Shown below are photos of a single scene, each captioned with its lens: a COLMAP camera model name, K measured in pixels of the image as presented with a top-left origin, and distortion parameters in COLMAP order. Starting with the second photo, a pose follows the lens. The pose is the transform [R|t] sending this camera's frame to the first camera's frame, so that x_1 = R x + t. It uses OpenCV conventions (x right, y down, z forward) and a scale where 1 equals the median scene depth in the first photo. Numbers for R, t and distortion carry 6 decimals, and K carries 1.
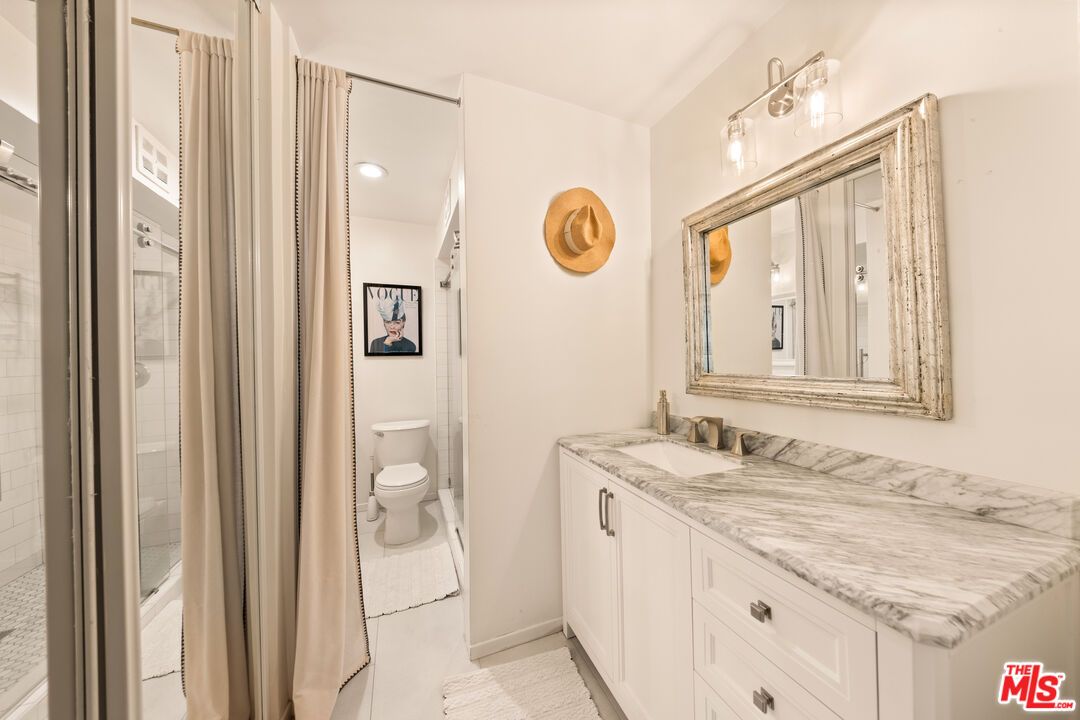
lens RADIAL K [[349.0, 0, 538.8], [0, 349.0, 359.5], [0, 0, 1]] dist [0.005194, -0.000293]
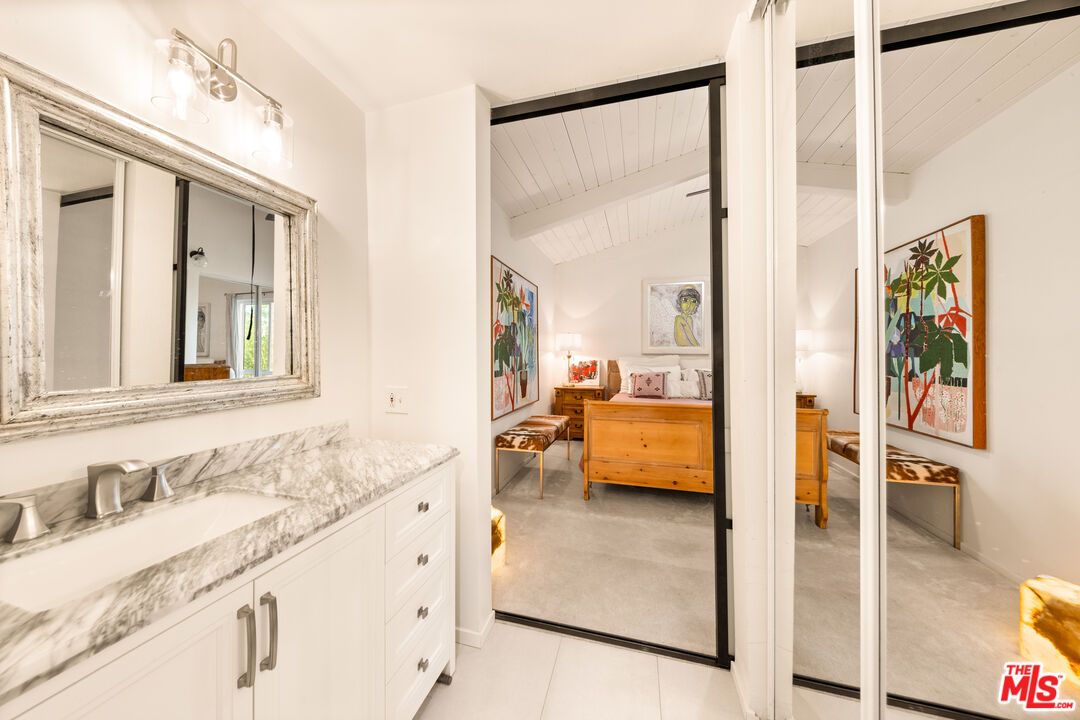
lens RADIAL K [[349.0, 0, 539.2], [0, 349.0, 352.1], [0, 0, 1]] dist [0.005194, -0.000293]
pose [[-0.794678, 0.023651, 0.606571, -0.582696], [0.018694, 0.999720, -0.014488, 0.001718], [-0.606744, -0.000174, -0.794898, 1.364591]]
